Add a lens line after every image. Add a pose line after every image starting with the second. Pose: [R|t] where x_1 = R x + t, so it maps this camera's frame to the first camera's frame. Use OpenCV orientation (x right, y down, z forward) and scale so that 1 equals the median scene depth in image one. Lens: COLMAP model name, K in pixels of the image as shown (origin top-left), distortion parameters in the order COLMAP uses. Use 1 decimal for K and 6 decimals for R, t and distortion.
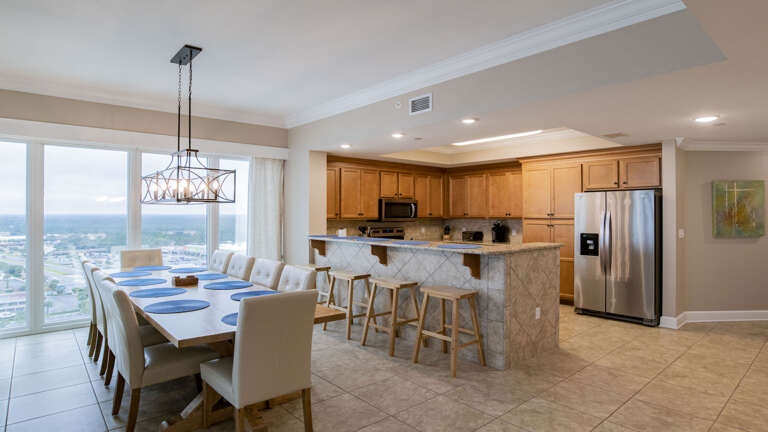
lens RADIAL K [[420.0, 0, 392.3], [0, 420.0, 215.2], [0, 0, 1]] dist [-0.042564, -0.000466]
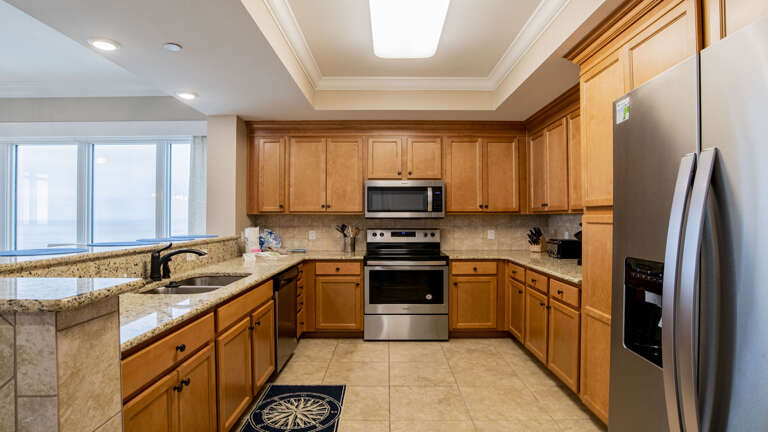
lens RADIAL K [[407.8, 0, 387.9], [0, 407.8, 212.7], [0, 0, 1]] dist [-0.027421, 0.001185]
pose [[0.756202, -0.007119, -0.654299, 0.500160], [-0.002724, 0.999898, -0.014029, 0.020460], [0.654333, 0.012391, 0.756105, 0.722603]]
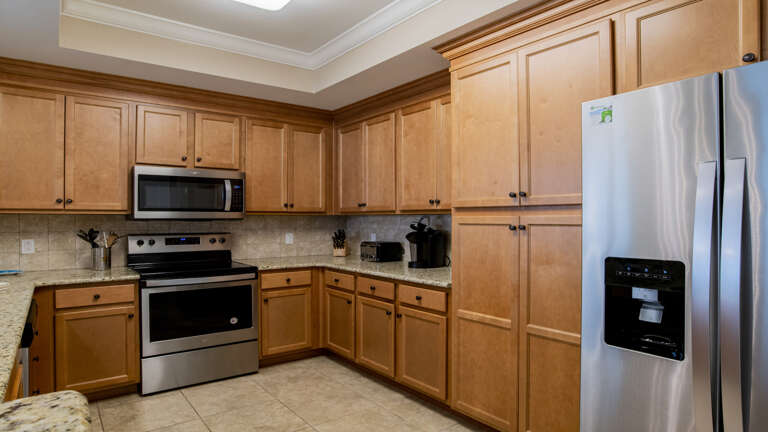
lens RADIAL K [[453.2, 0, 384.8], [0, 453.2, 216.5], [0, 0, 1]] dist [-0.030811, 0.009298]
pose [[0.997474, -0.000247, -0.071028, 0.335755], [-0.000348, 0.999965, -0.008364, 0.020817], [0.071028, 0.008368, 0.997439, 0.713149]]
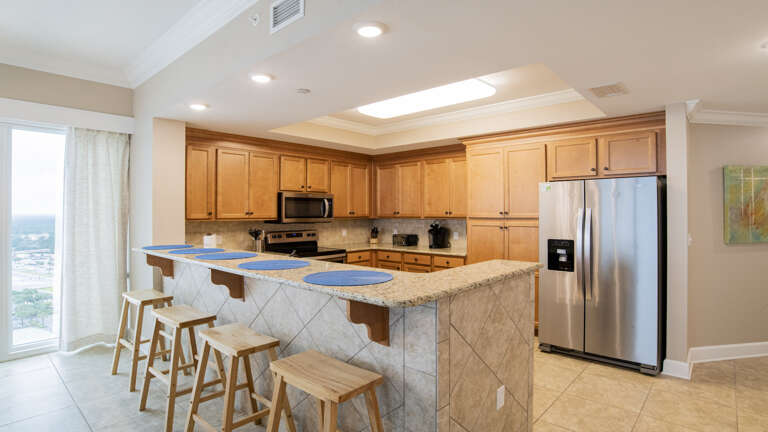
lens RADIAL K [[397.7, 0, 388.1], [0, 397.7, 212.7], [0, 0, 1]] dist [-0.048912, 0.011492]
pose [[0.993388, -0.001979, 0.114791, 0.104050], [0.002334, 0.999993, -0.002952, -0.000483], [-0.114784, 0.003200, 0.993385, 0.360923]]
